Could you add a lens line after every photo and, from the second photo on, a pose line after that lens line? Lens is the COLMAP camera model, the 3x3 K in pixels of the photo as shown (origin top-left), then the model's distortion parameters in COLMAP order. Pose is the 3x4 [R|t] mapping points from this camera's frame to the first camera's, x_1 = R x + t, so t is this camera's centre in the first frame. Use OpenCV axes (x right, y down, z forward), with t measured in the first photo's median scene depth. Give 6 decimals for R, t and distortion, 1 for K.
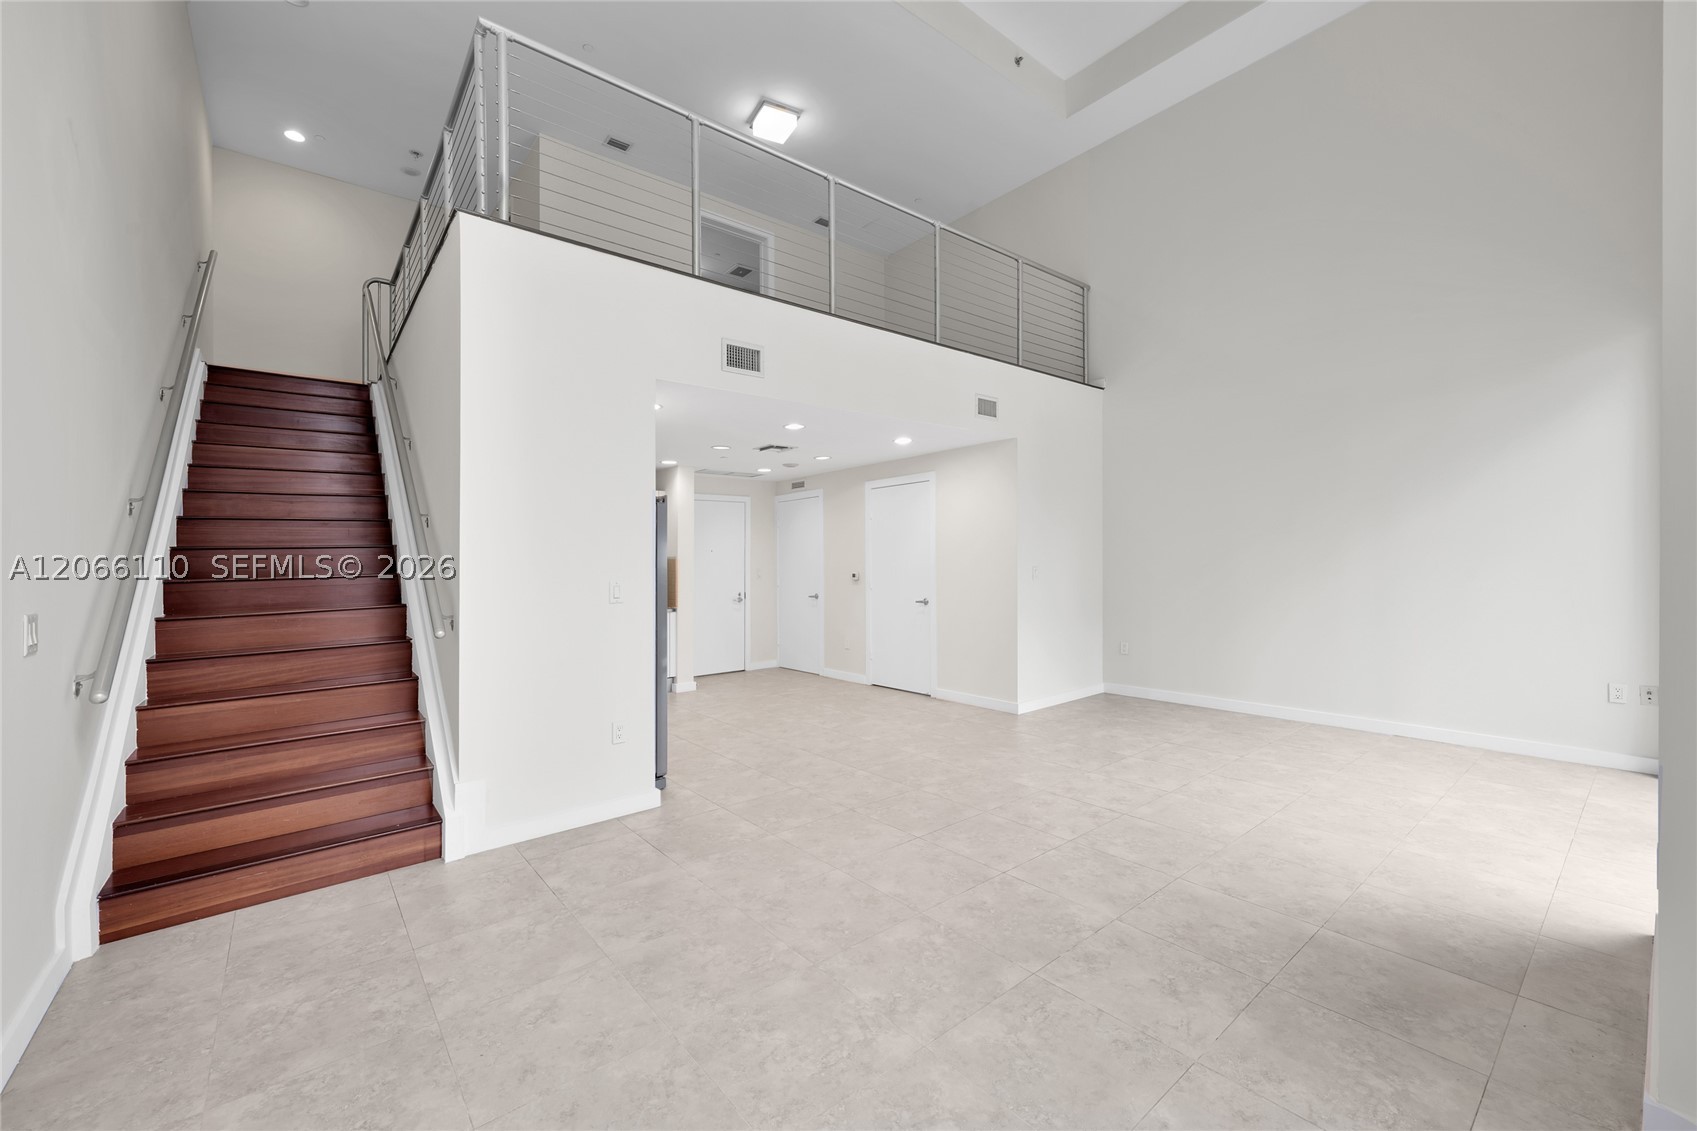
lens RADIAL K [[675.0, 0, 848.5], [0, 675.0, 542.9], [0, 0, 1]] dist [-0.003230, 0.001432]
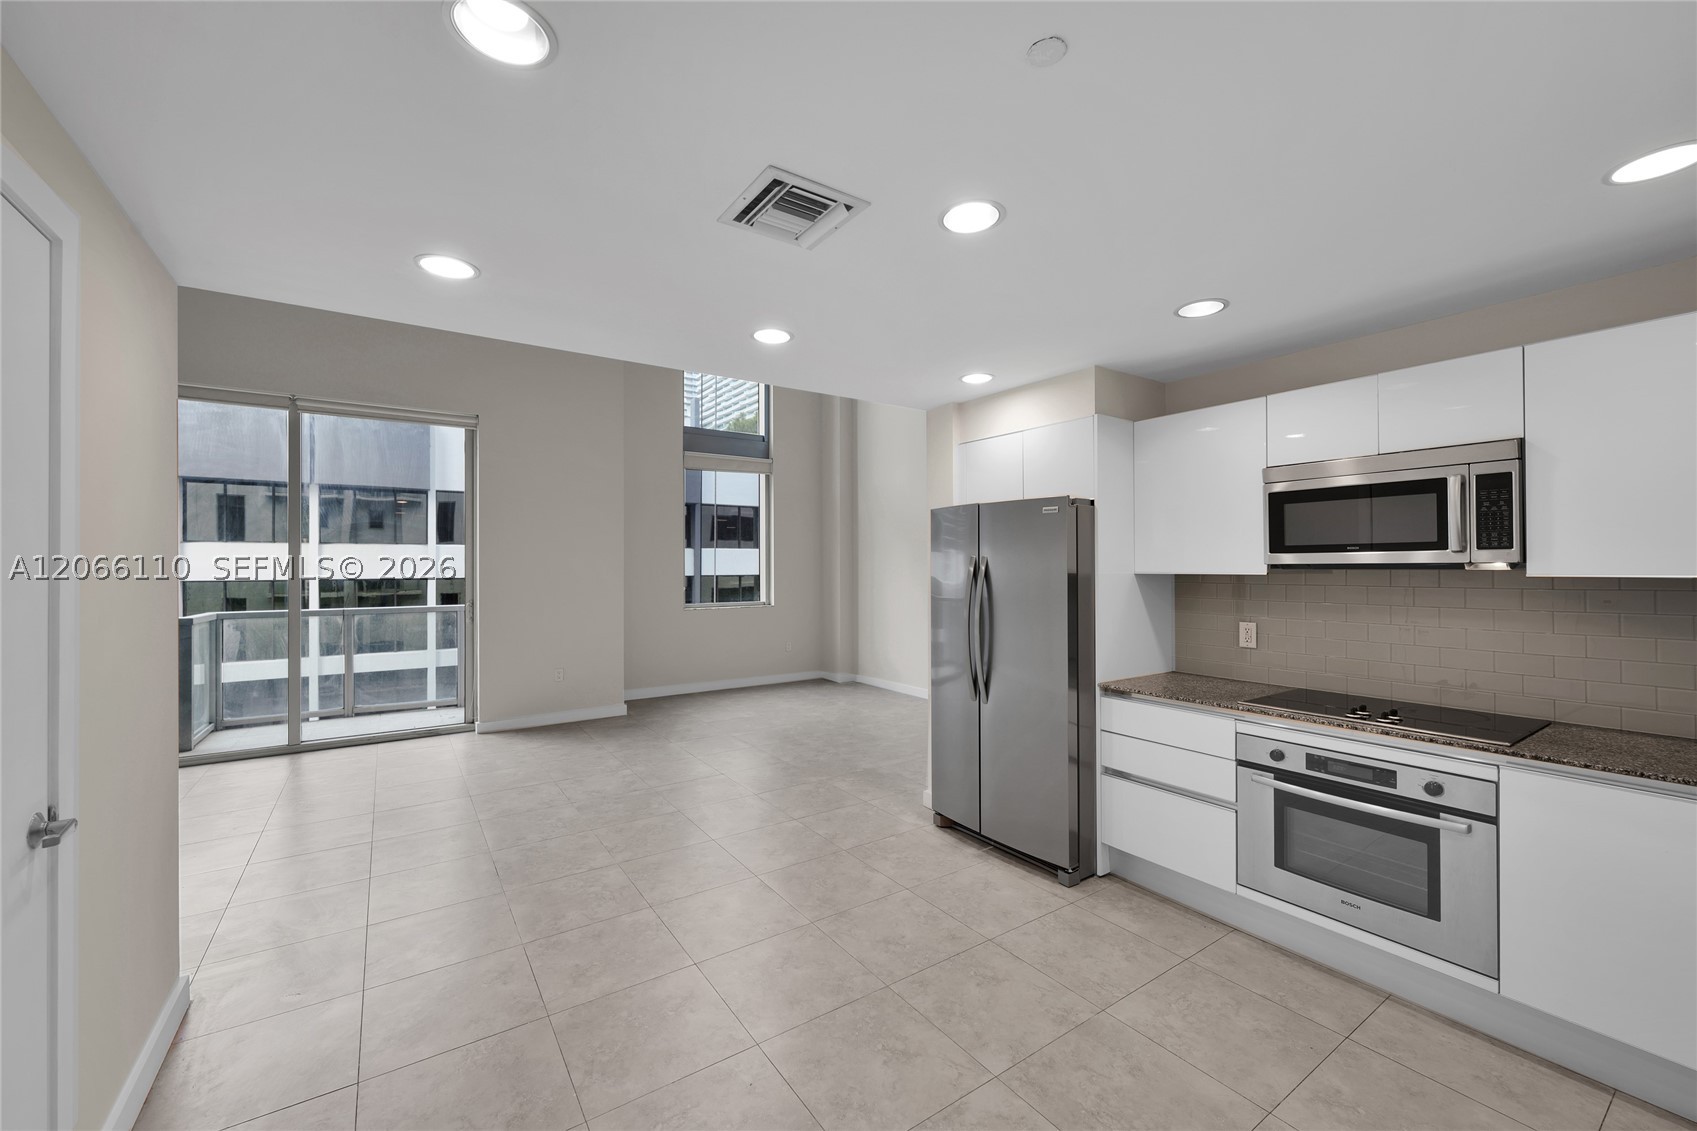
lens RADIAL K [[675.0, 0, 837.0], [0, 675.0, 561.8], [0, 0, 1]] dist [-0.003230, 0.001432]
pose [[-0.993974, 0.024452, 0.106850, -0.277774], [0.020540, 0.999083, -0.037567, 0.036145], [-0.107670, -0.035146, -0.993565, 2.204314]]
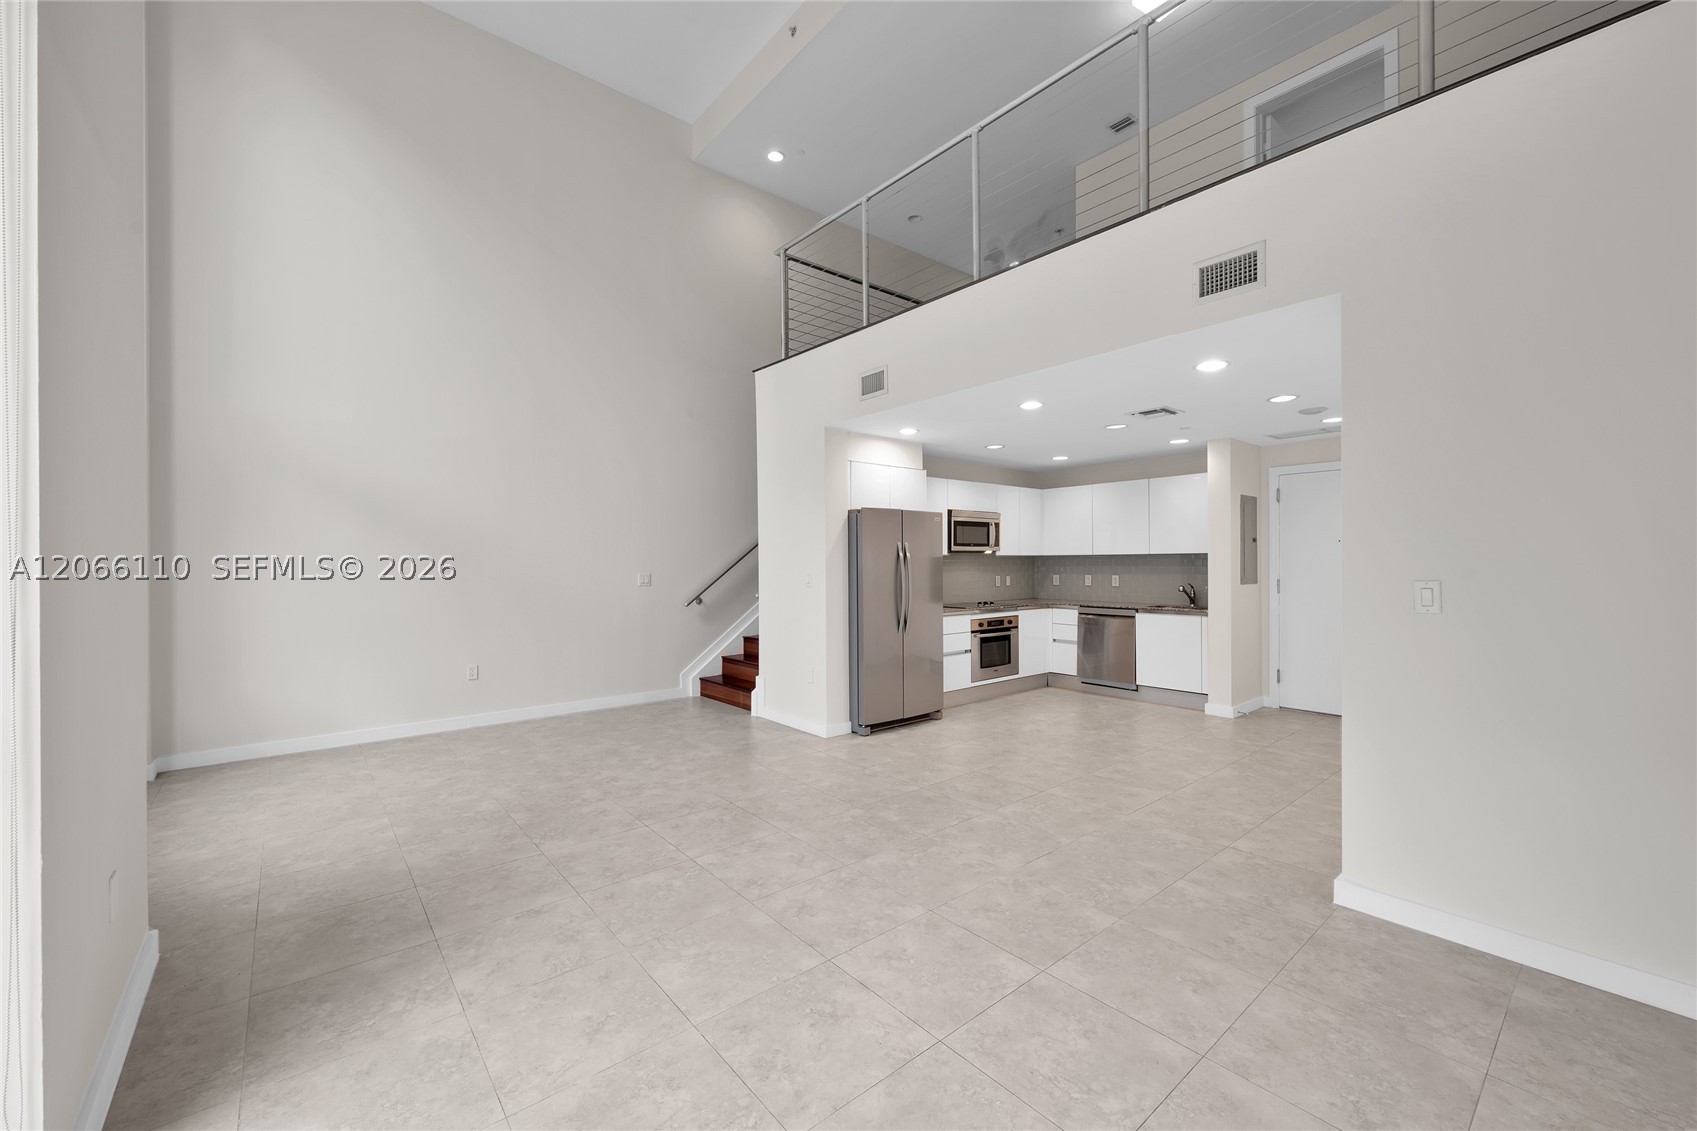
lens RADIAL K [[675.0, 0, 847.1], [0, 675.0, 570.7], [0, 0, 1]] dist [-0.003230, 0.001432]
pose [[0.006824, 0.032490, -0.999449, 1.138134], [0.034097, 0.998883, 0.032704, 0.004245], [0.999395, -0.034301, 0.005708, 1.092403]]
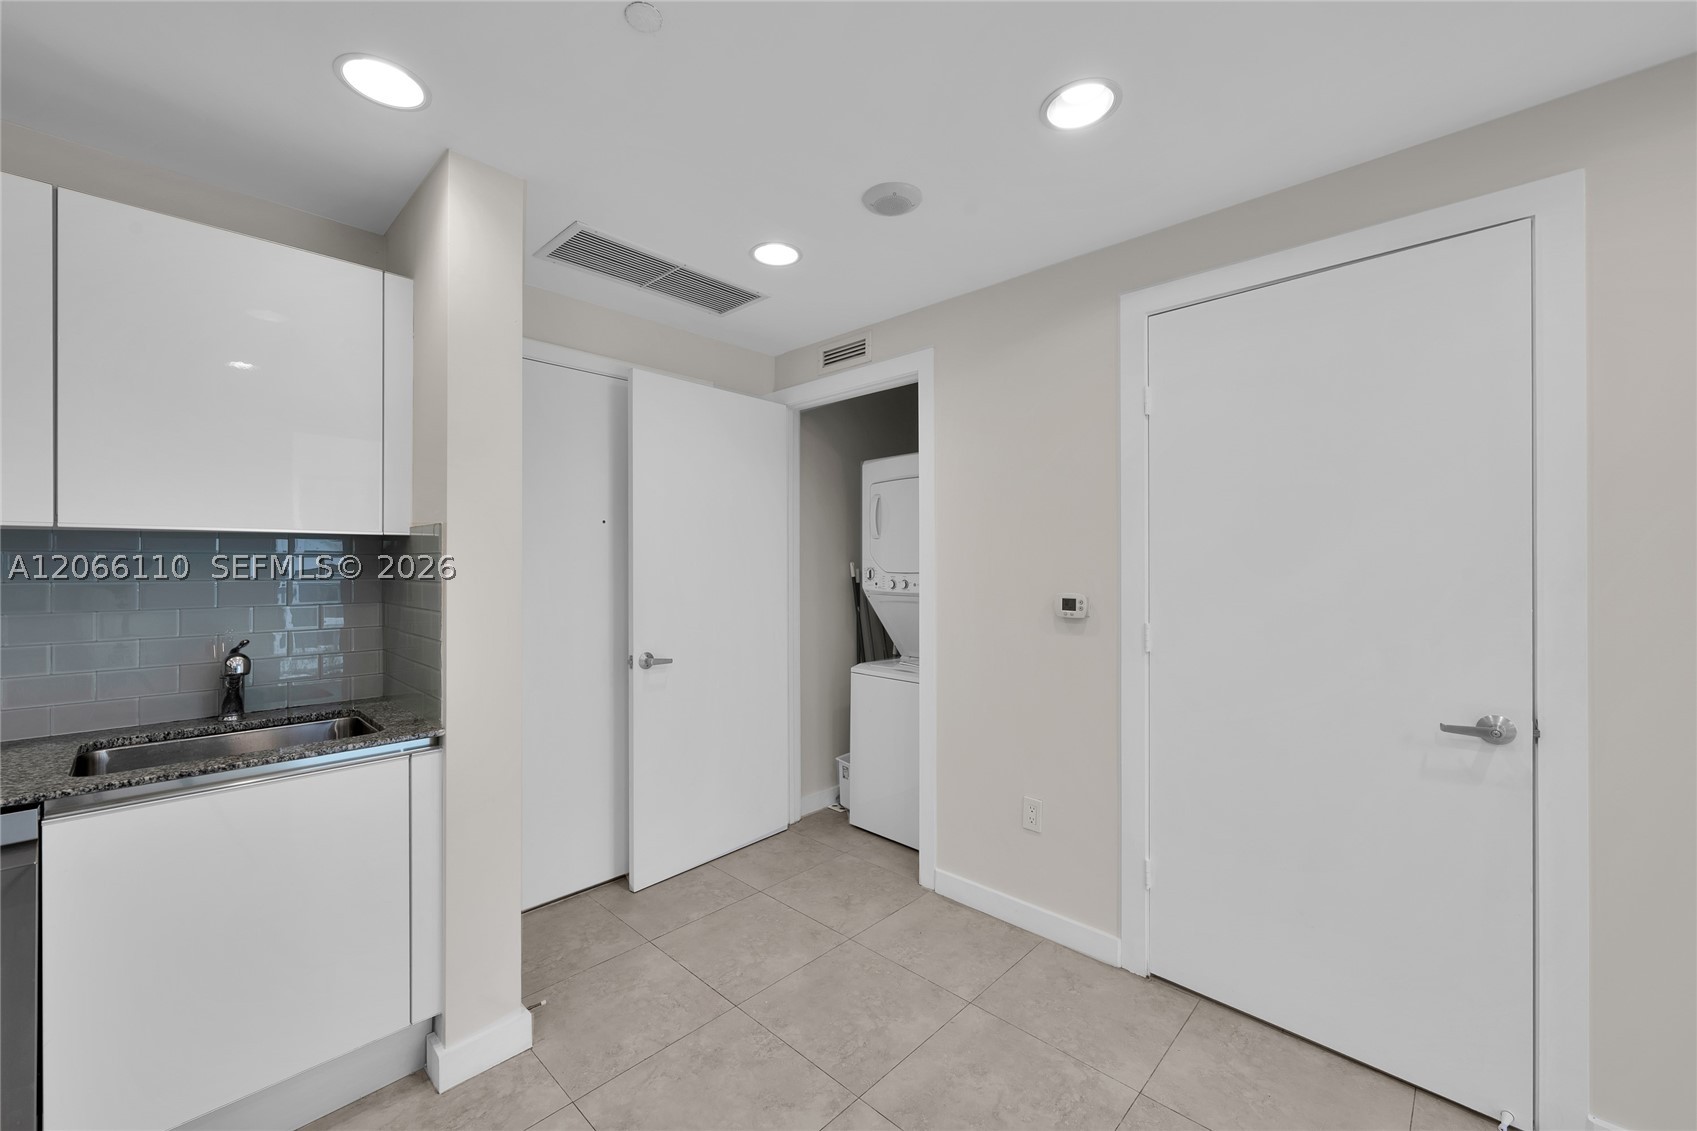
lens RADIAL K [[675.0, 0, 858.6], [0, 675.0, 570.8], [0, 0, 1]] dist [-0.003230, 0.001432]
pose [[0.992970, 0.018210, 0.116956, -0.280877], [-0.022876, 0.998990, 0.038684, 0.044646], [-0.116134, -0.041087, 0.992383, 1.478132]]
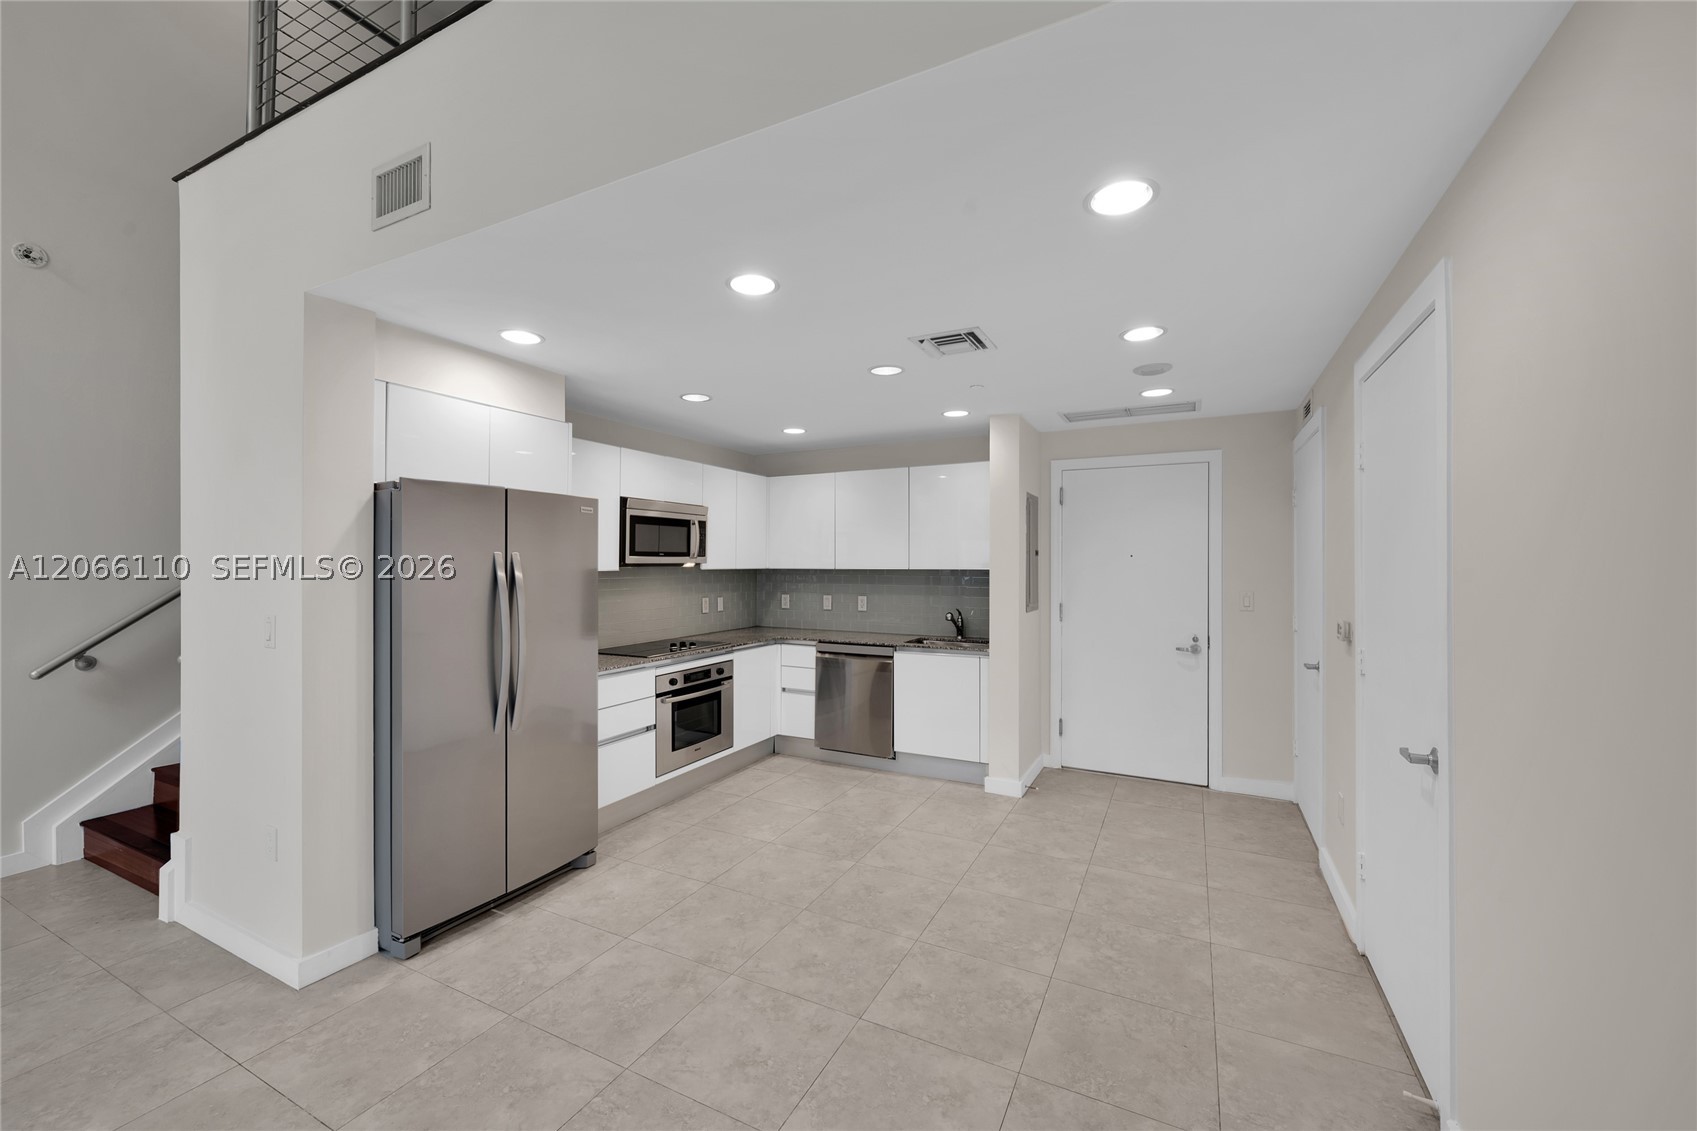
lens RADIAL K [[675.0, 0, 845.9], [0, 675.0, 555.7], [0, 0, 1]] dist [-0.003230, 0.001432]
pose [[0.397780, 0.011041, -0.917415, 0.497045], [0.017020, 0.999667, 0.019410, -0.008414], [0.917323, -0.023335, 0.397459, 1.274497]]
